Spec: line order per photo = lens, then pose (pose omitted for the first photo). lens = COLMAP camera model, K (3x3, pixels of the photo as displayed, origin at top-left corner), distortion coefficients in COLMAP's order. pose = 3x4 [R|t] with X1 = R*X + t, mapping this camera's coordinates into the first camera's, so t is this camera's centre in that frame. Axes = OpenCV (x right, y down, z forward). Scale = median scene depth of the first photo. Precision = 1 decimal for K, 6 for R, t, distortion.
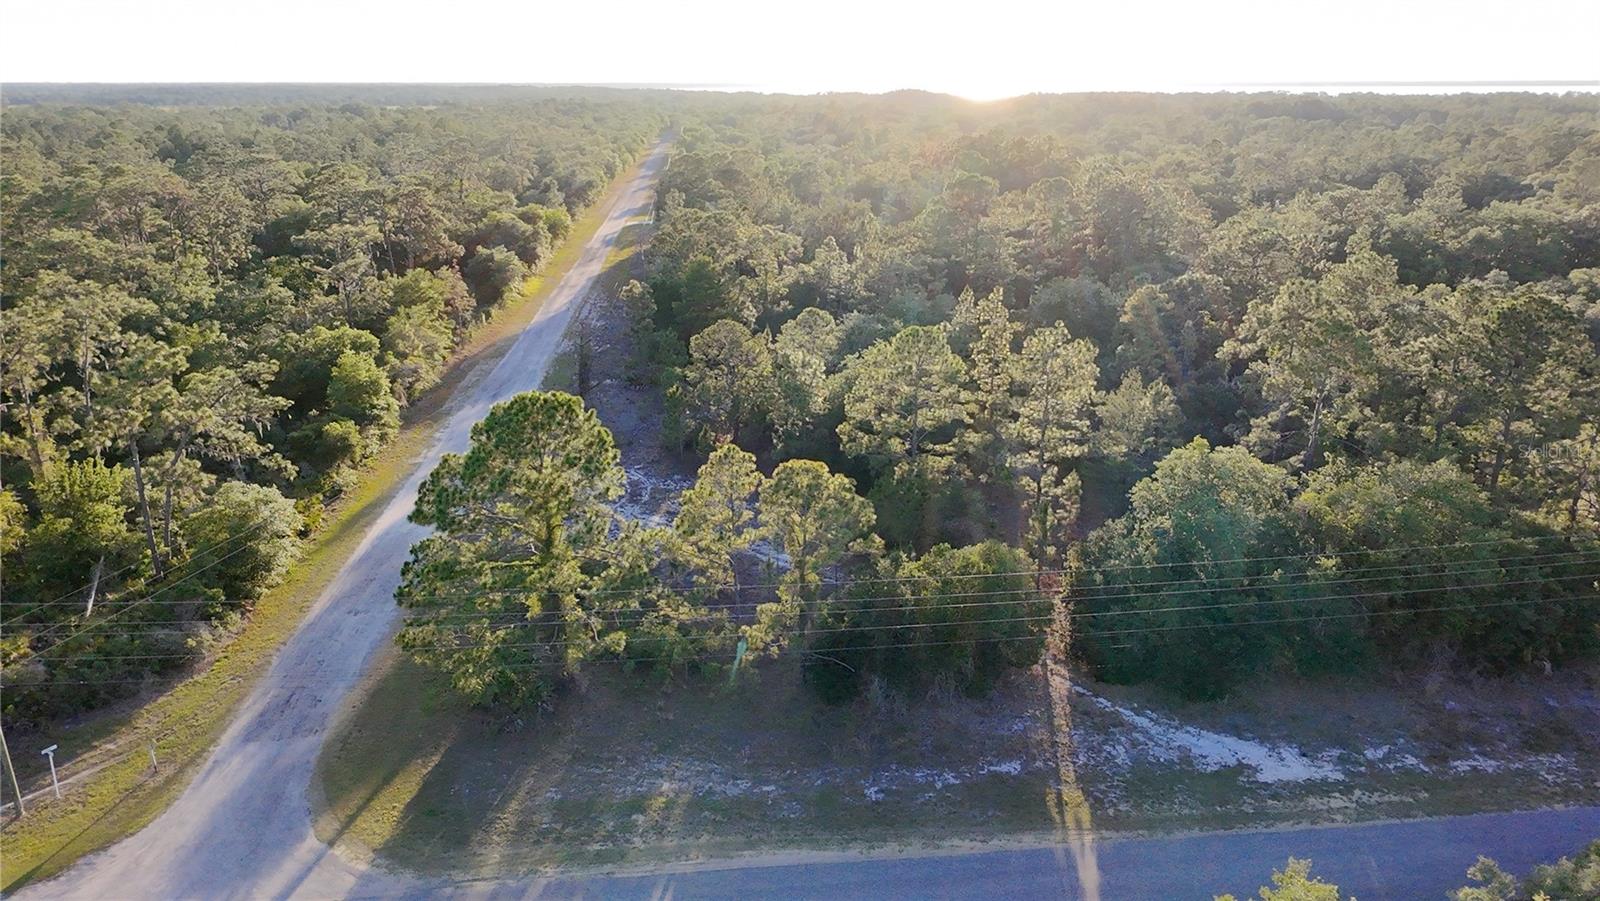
lens RADIAL K [[1053.5, 0, 797.2], [0, 1053.5, 446.6], [0, 0, 1]] dist [0.003004, 0.000007]
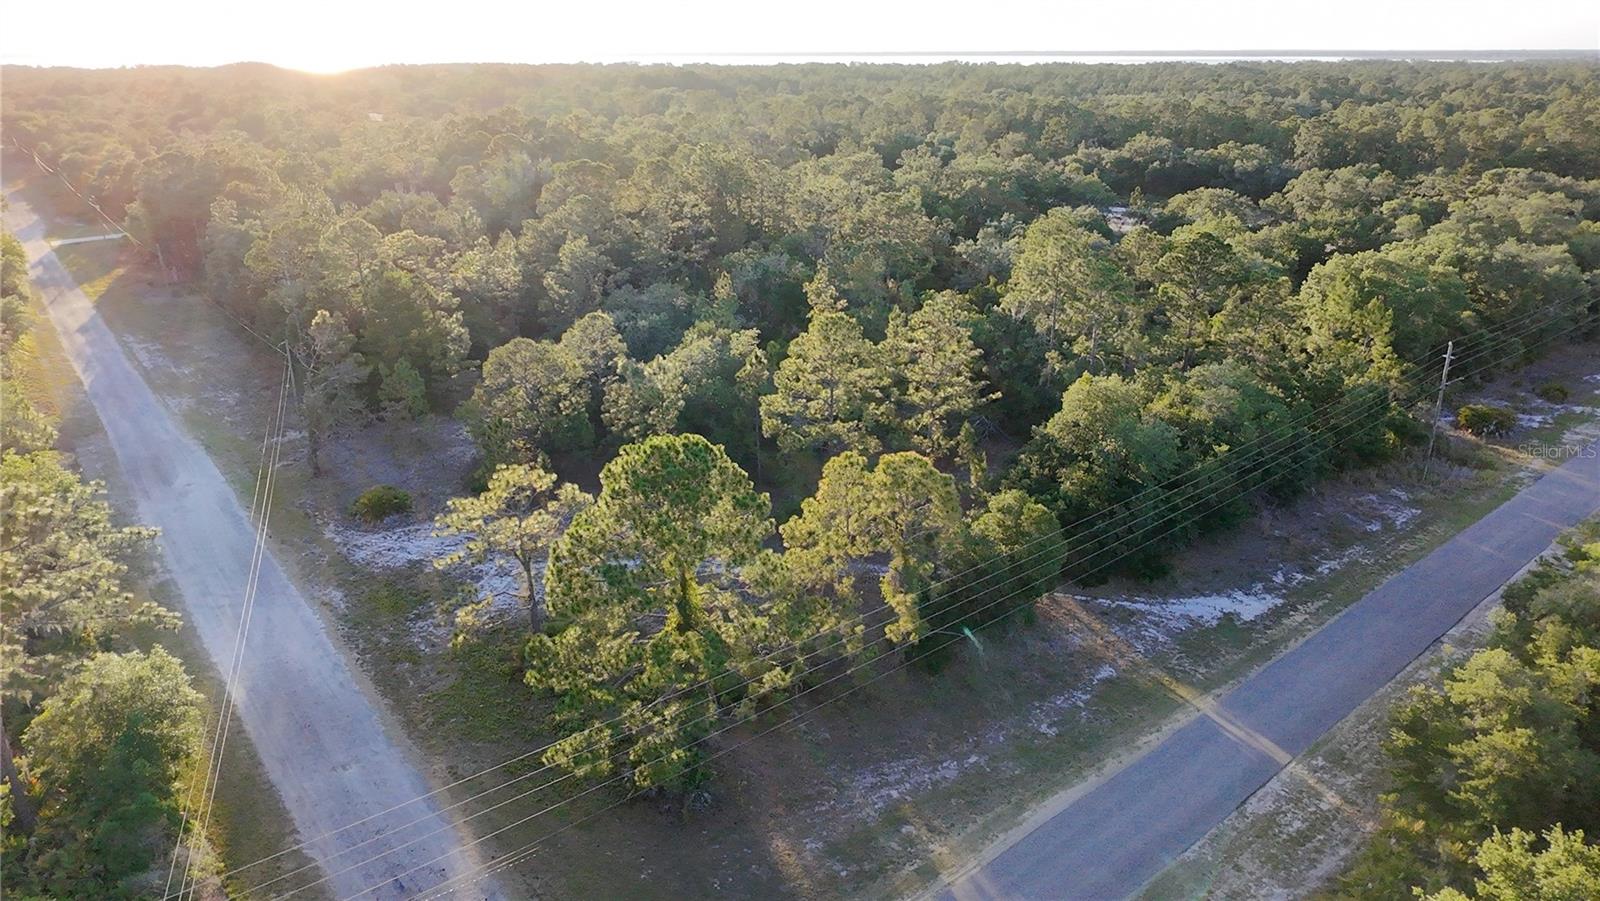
lens RADIAL K [[1053.5, 0, 804.1], [0, 1053.5, 456.5], [0, 0, 1]] dist [0.003004, 0.000007]
pose [[0.825474, -0.203946, 0.526306, -0.662179], [0.185656, 0.978662, 0.088048, -0.098089], [-0.533033, 0.025030, 0.845724, 0.187924]]
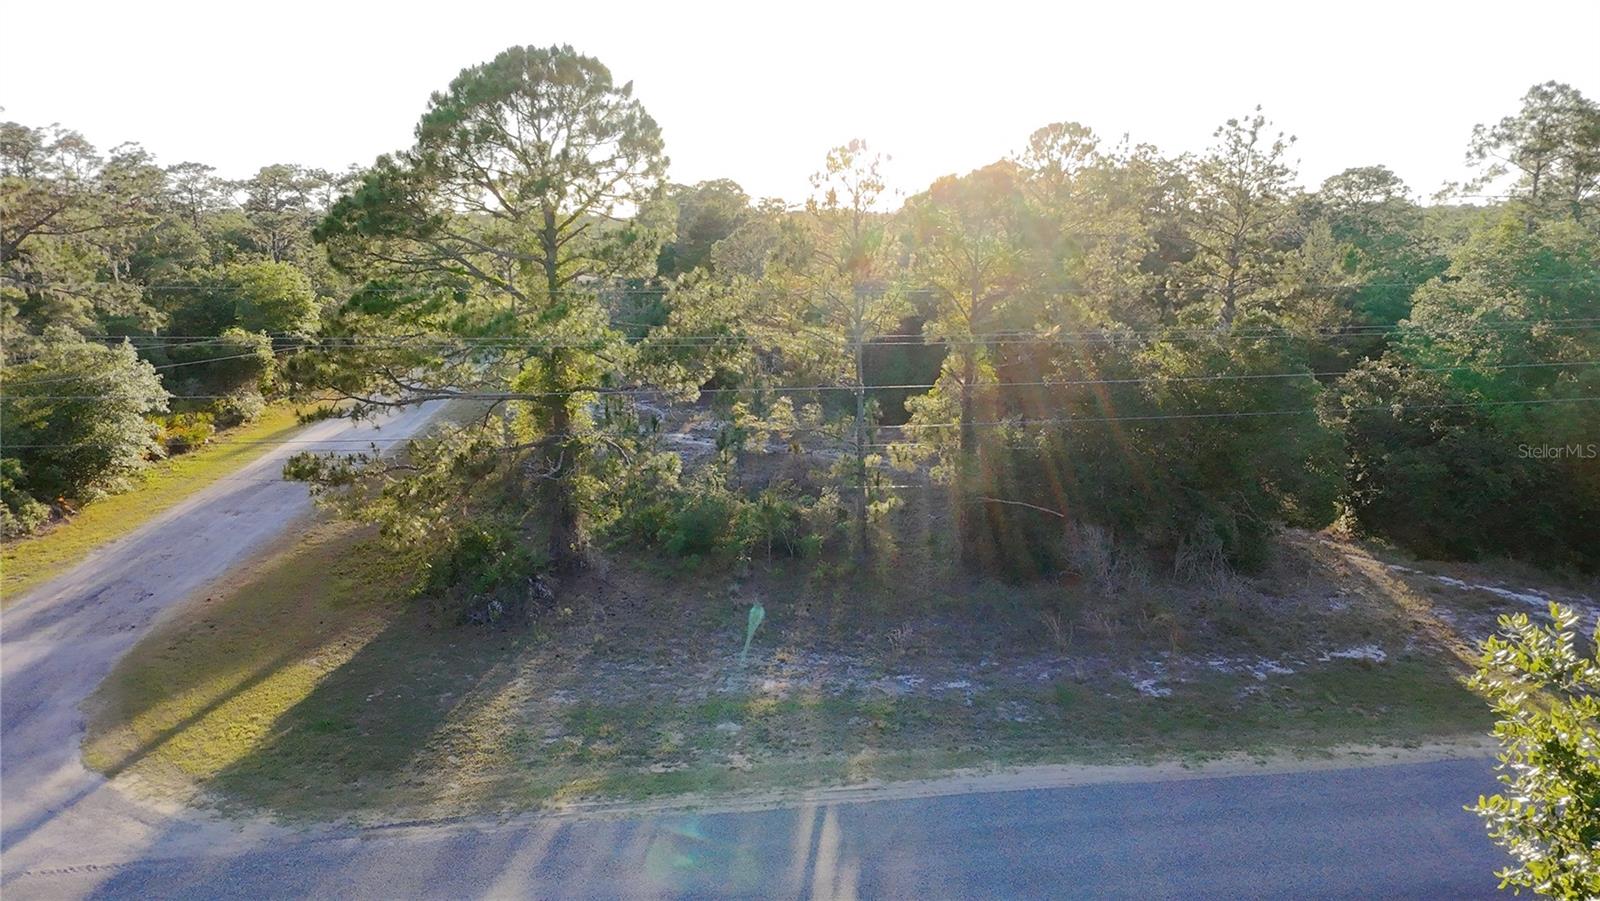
lens RADIAL K [[1053.5, 0, 809.0], [0, 1053.5, 449.9], [0, 0, 1]] dist [0.003004, 0.000007]
pose [[0.998647, 0.000645, 0.051997, -0.133961], [0.005289, 0.993477, -0.113909, 0.265884], [-0.051731, 0.114030, 0.992130, 0.447085]]
